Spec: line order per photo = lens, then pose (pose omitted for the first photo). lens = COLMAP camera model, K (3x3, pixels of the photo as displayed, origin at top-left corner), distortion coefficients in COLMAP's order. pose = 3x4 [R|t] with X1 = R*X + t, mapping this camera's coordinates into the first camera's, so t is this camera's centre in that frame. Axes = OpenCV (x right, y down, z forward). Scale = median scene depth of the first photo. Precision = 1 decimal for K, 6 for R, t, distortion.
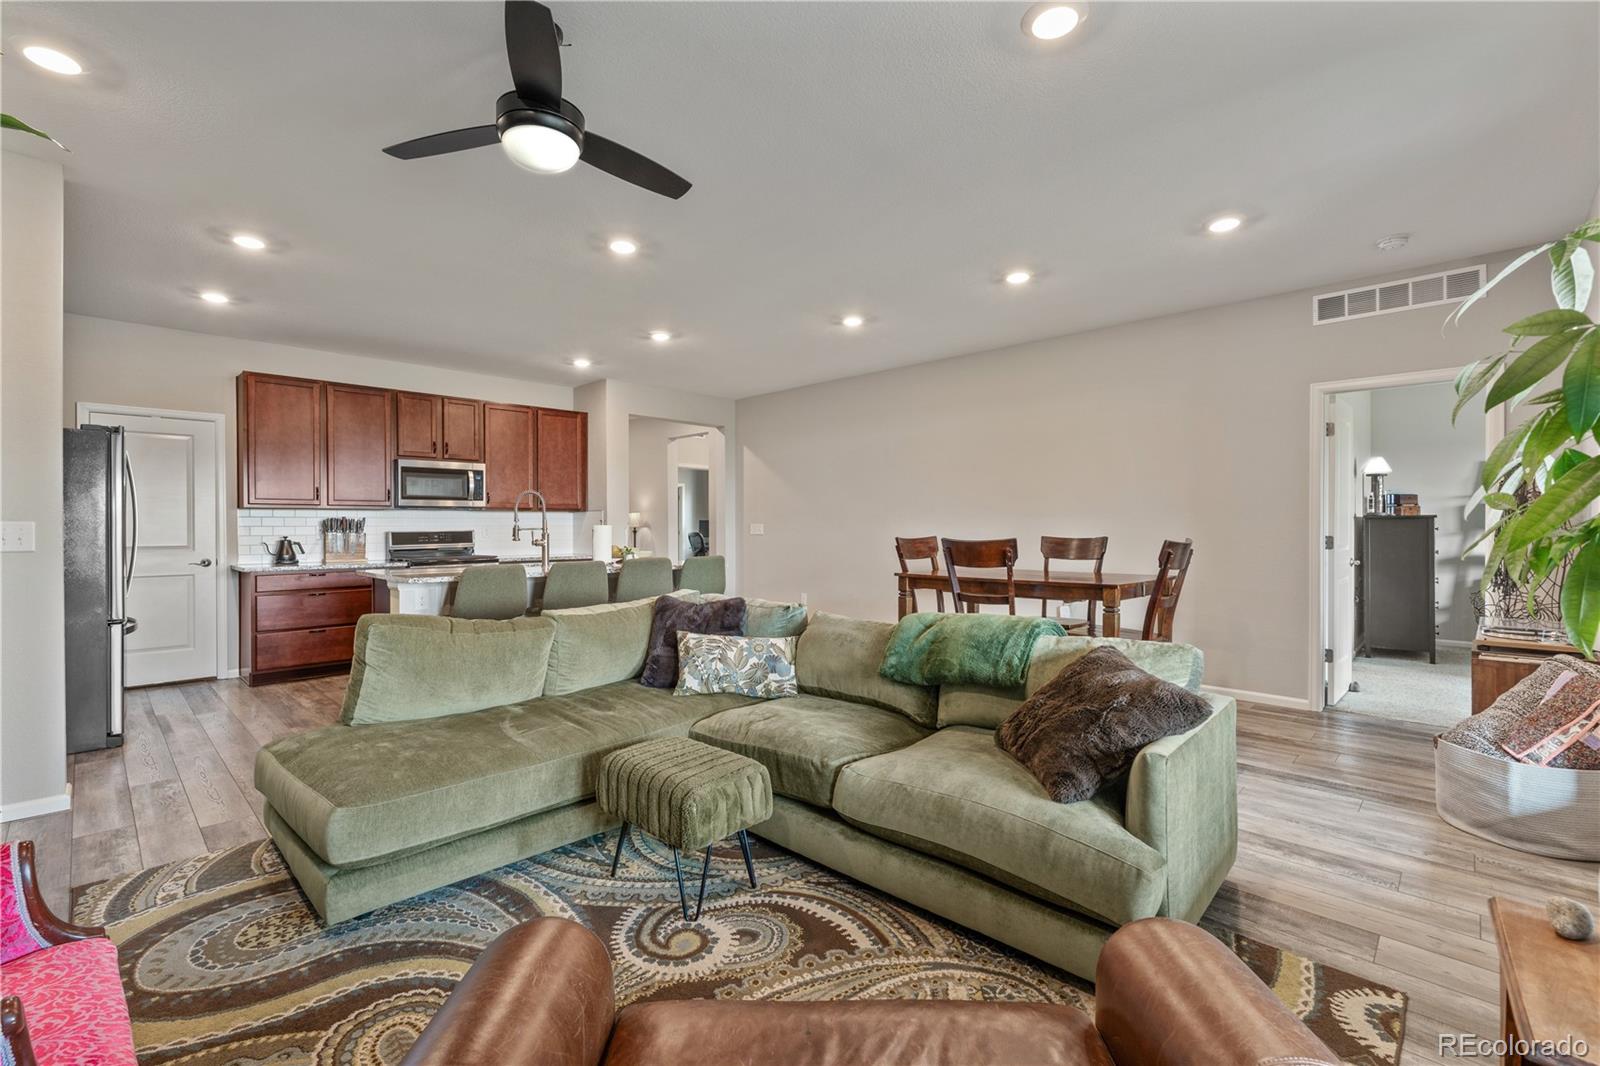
lens RADIAL K [[706.4, 0, 799.5], [0, 706.4, 524.1], [0, 0, 1]] dist [0.000643, -0.000417]
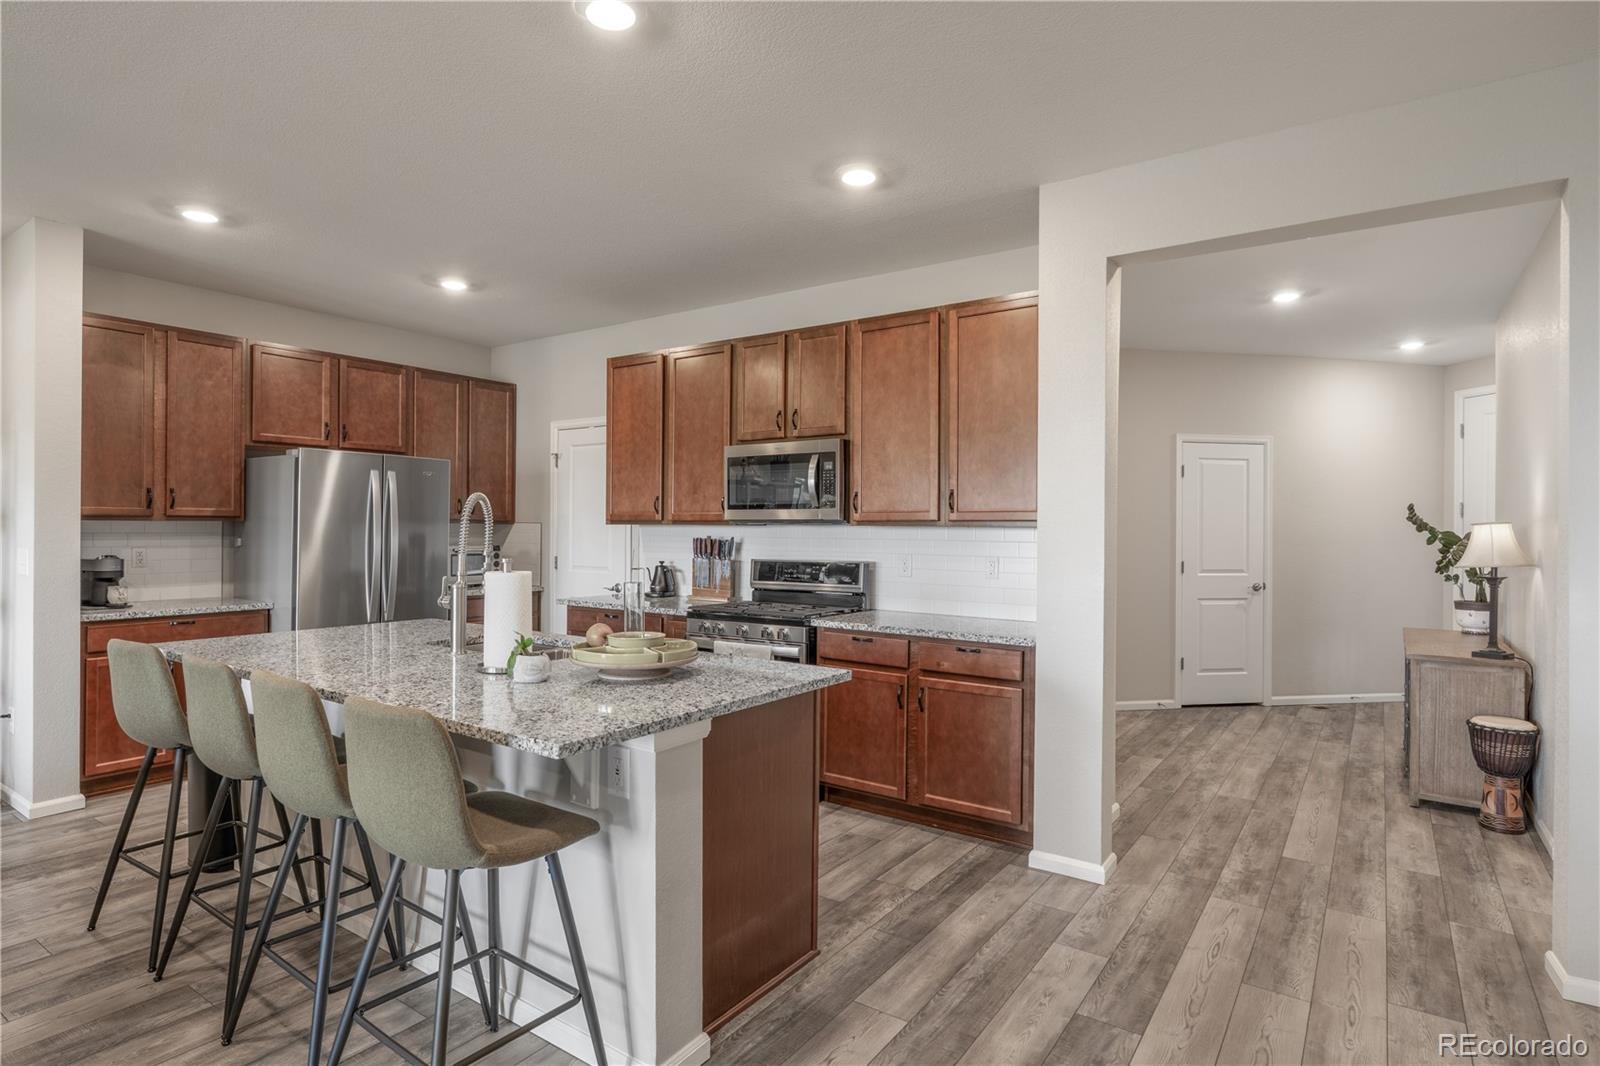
lens RADIAL K [[834.1, 0, 788.4], [0, 834.1, 524.3], [0, 0, 1]] dist [0.012330, -0.000003]
pose [[0.160120, 0.001043, -0.987097, 0.184978], [-0.007794, 0.999970, -0.000208, -0.022660], [0.987067, 0.007726, 0.160124, 0.950069]]
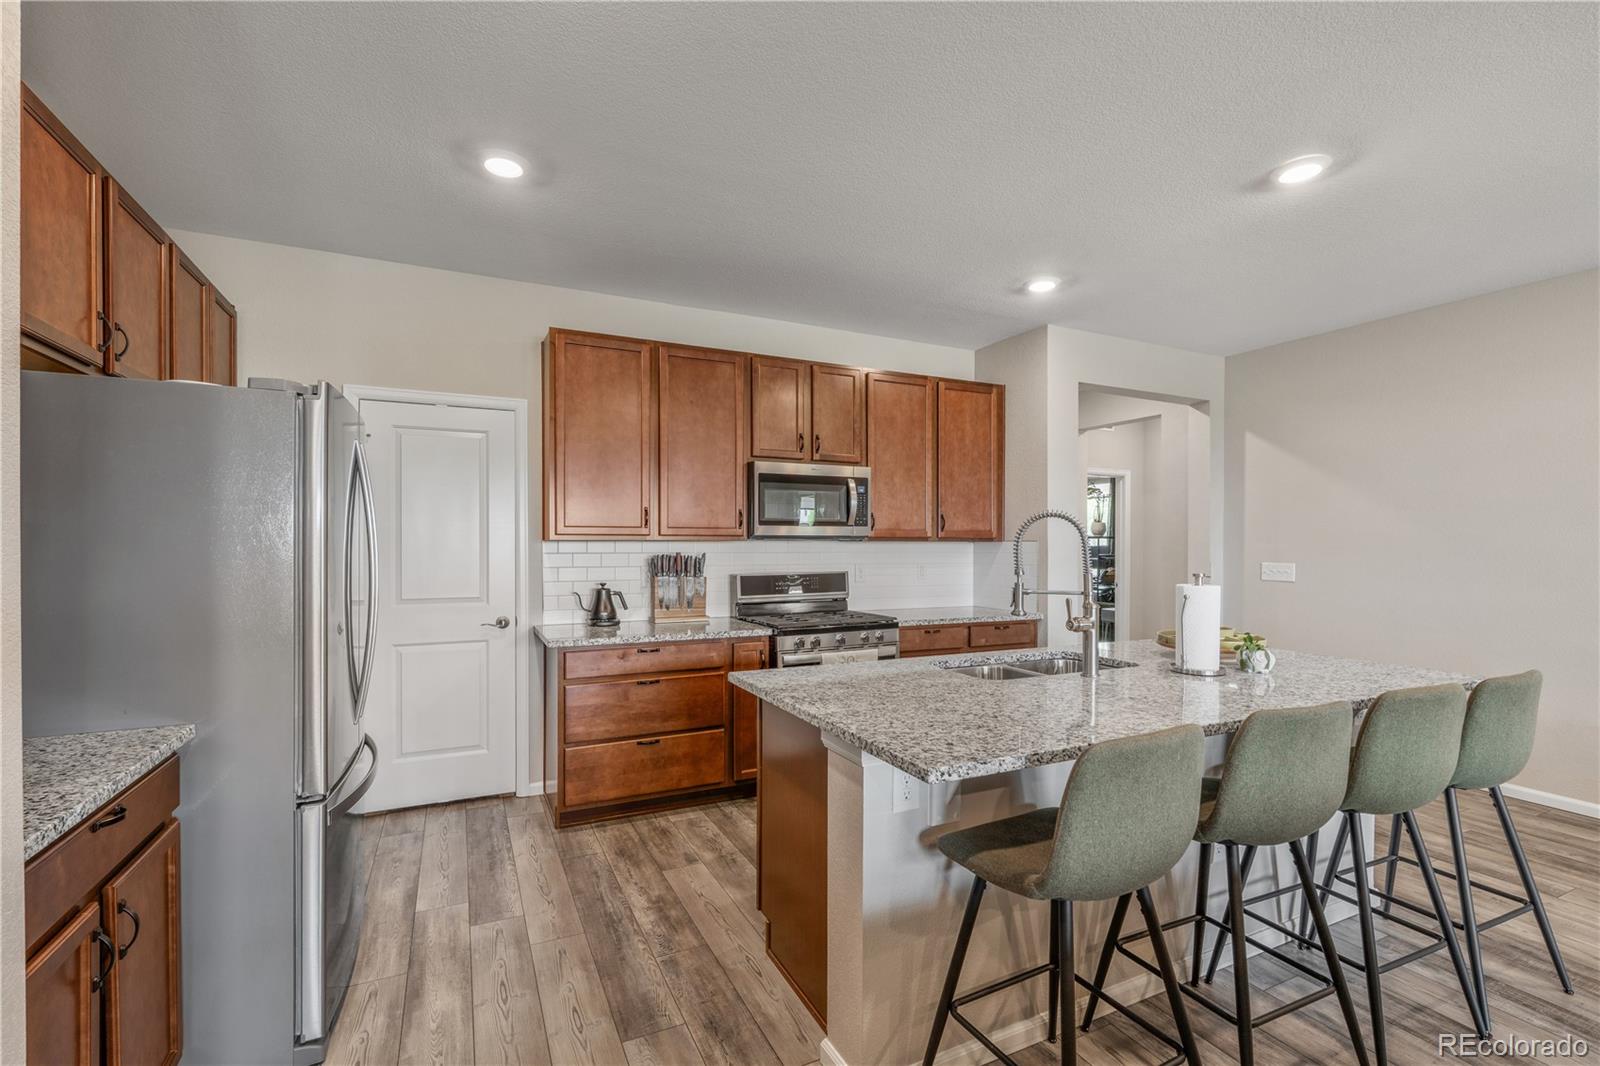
lens RADIAL K [[706.4, 0, 795.9], [0, 706.4, 541.4], [0, 0, 1]] dist [0.000643, -0.000417]
pose [[0.941396, 0.004879, -0.337268, -0.325939], [-0.004930, 0.999988, 0.000704, -0.021780], [0.337267, 0.001000, 0.941409, 0.427216]]
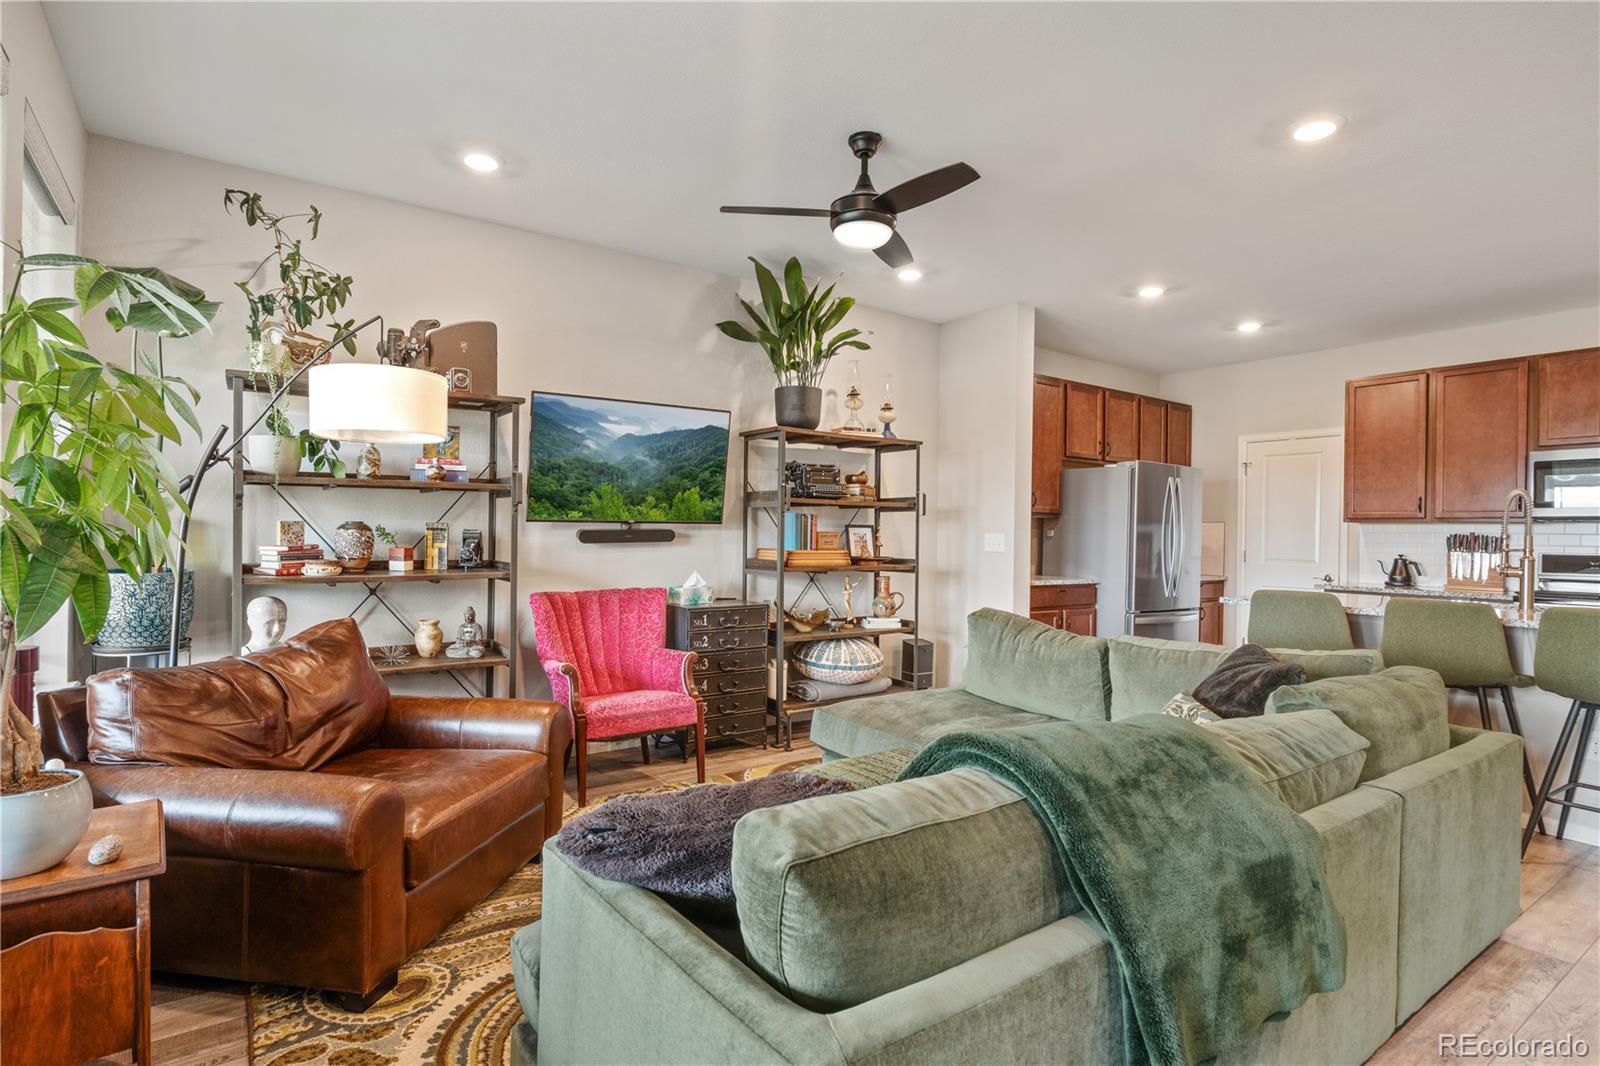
lens RADIAL K [[806.6, 0, 800.0], [0, 806.6, 535.8], [0, 0, 1]] dist [-0.000662, 0.000246]
pose [[-0.177617, 0.001151, -0.984099, 0.375103], [-0.018793, 0.999813, 0.004561, 0.003426], [0.983920, 0.019304, -0.177562, 0.424309]]
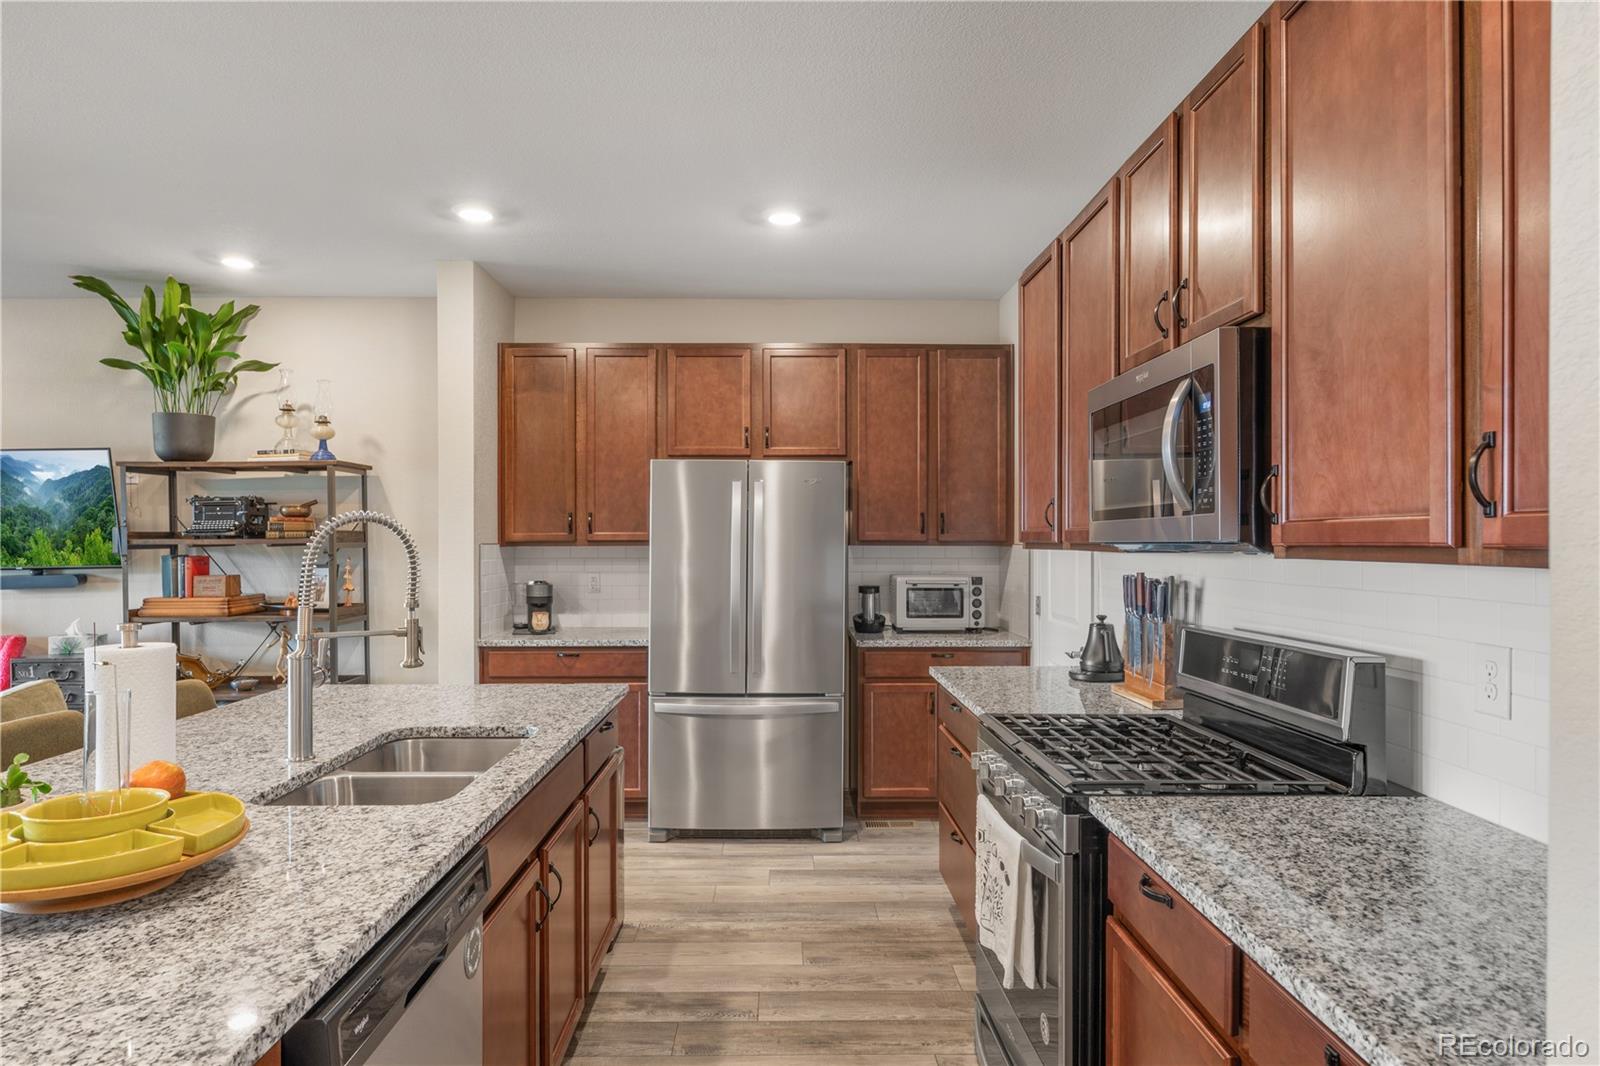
lens RADIAL K [[938.5, 0, 795.1], [0, 938.5, 533.8], [0, 0, 1]] dist [-0.034831, -0.002954]
pose [[-0.697005, -0.001995, -0.717063, -0.189263], [0.001260, 0.999991, -0.004006, -0.028642], [0.717065, -0.003696, -0.696997, 1.208497]]
